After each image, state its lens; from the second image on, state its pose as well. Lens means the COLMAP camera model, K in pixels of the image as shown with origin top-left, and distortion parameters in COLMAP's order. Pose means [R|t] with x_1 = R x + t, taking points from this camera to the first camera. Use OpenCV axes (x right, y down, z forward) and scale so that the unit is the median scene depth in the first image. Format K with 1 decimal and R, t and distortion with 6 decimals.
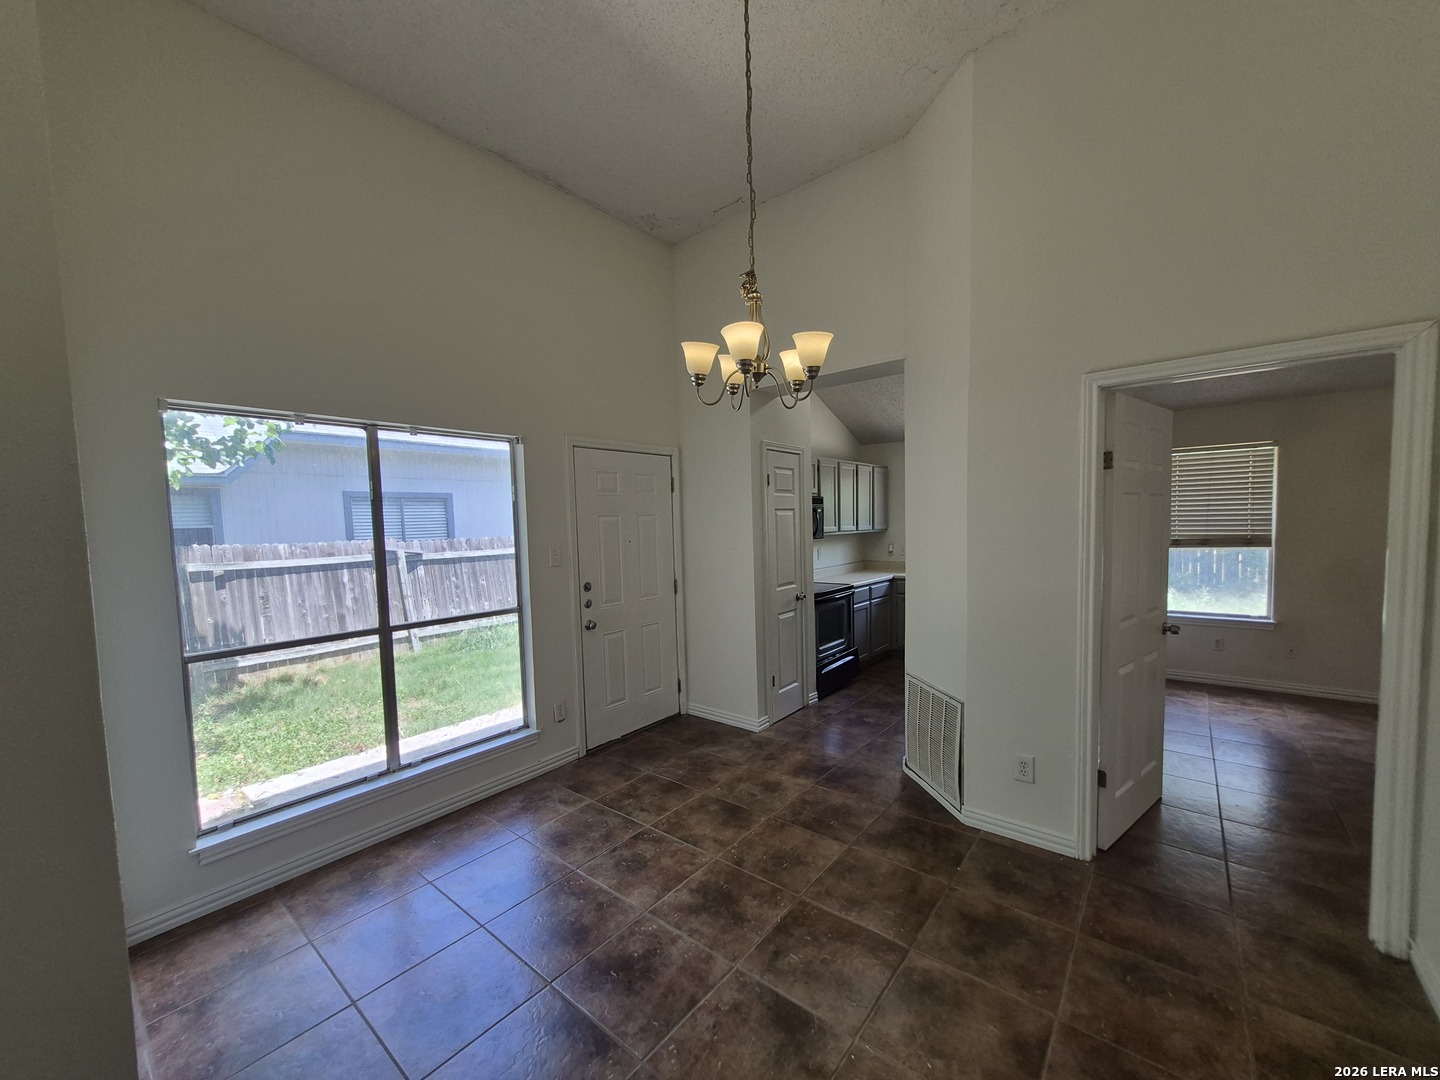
lens RADIAL K [[565.4, 0, 709.9], [0, 565.4, 558.9], [0, 0, 1]] dist [0.001927, -0.001197]
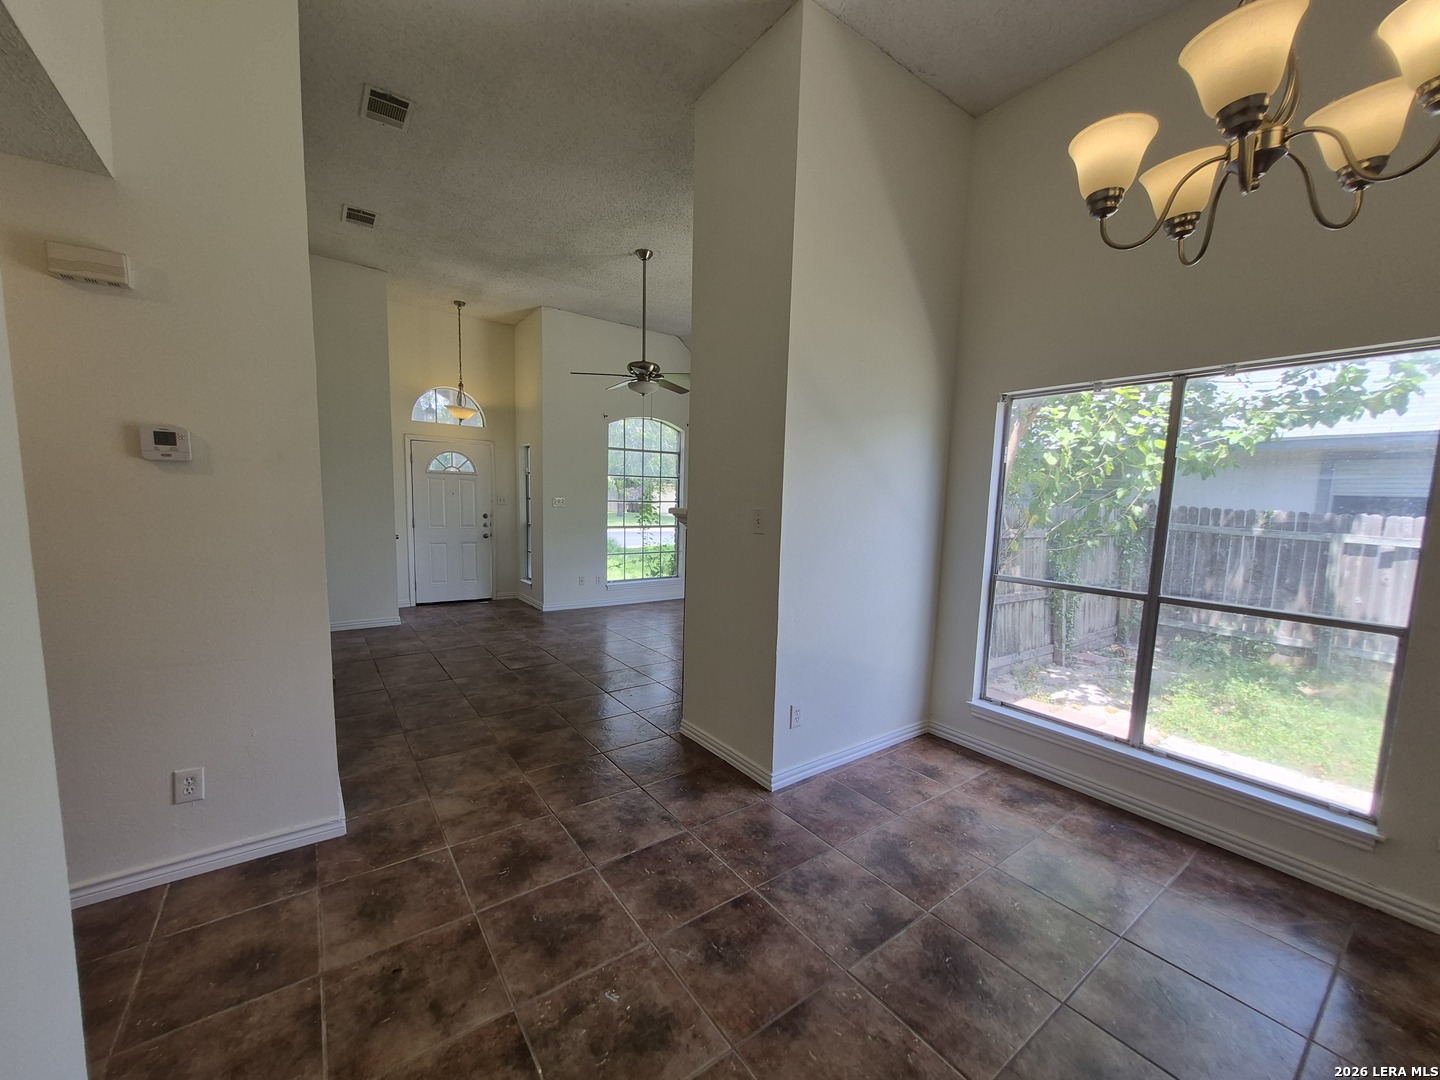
lens RADIAL K [[565.4, 0, 709.9], [0, 565.4, 558.9], [0, 0, 1]] dist [0.001927, -0.001197]
pose [[-0.253416, 0.127551, -0.958911, 0.682862], [-0.077197, 0.985441, 0.151481, -0.034600], [0.964272, 0.112413, -0.239880, 0.699210]]
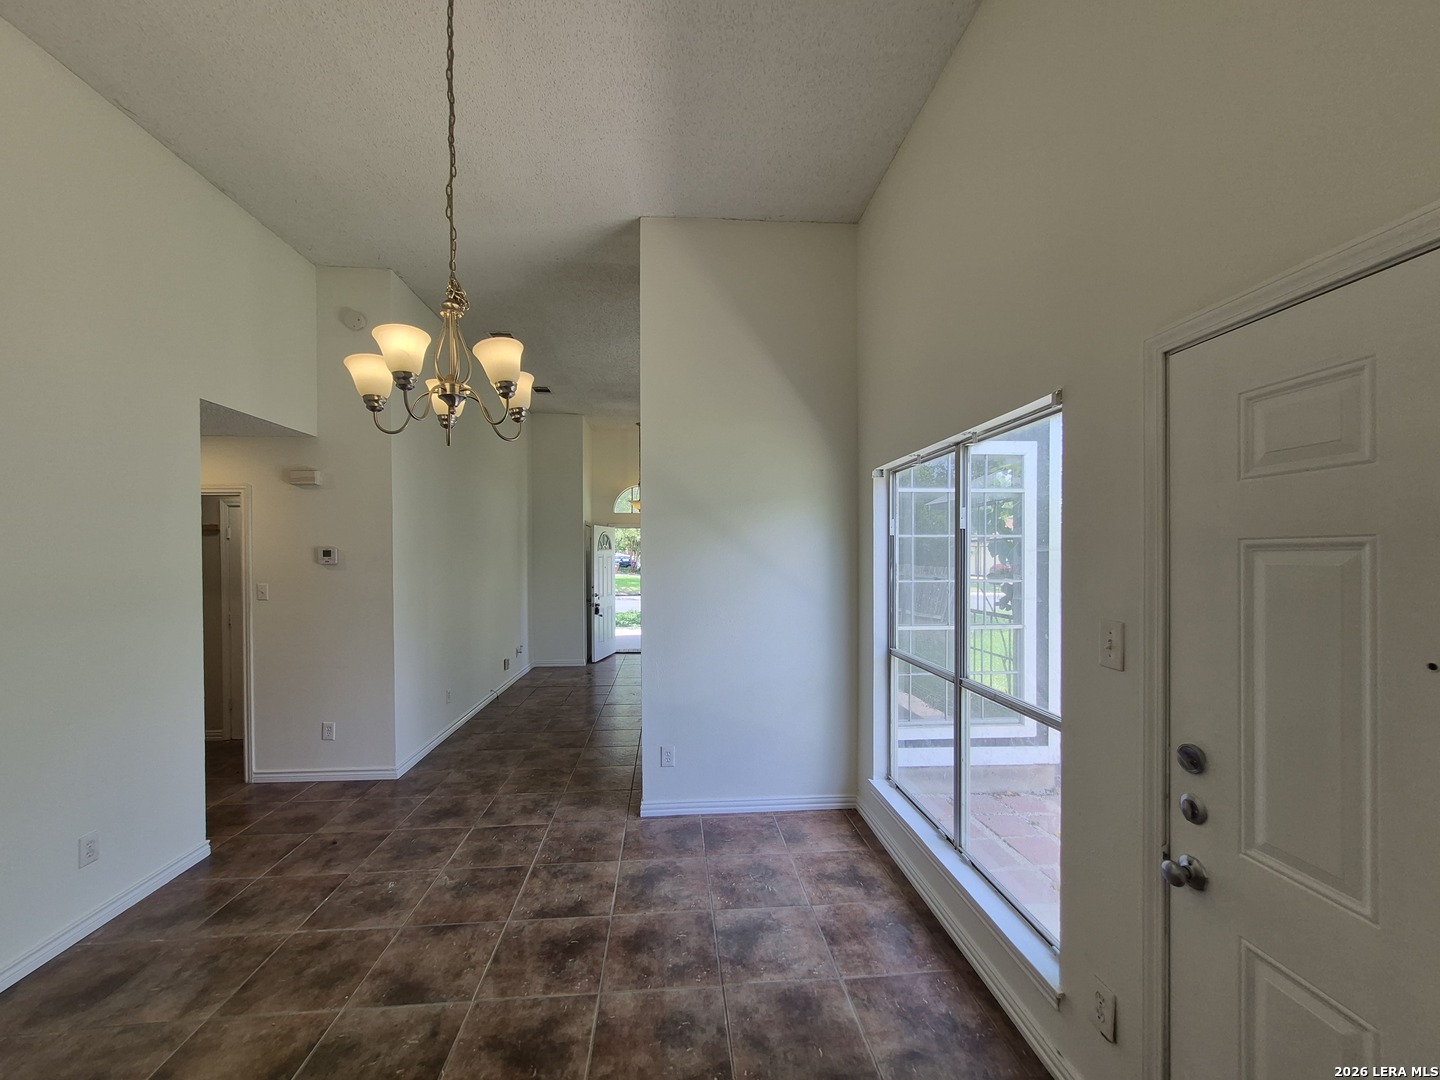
lens RADIAL K [[564.0, 0, 713.3], [0, 564.0, 556.9], [0, 0, 1]] dist [-0.001258, -0.000111]
pose [[-0.718258, 0.031247, -0.695075, 0.387235], [-0.019157, 0.997724, 0.064648, -0.153240], [0.695513, 0.059749, -0.716025, 1.835265]]
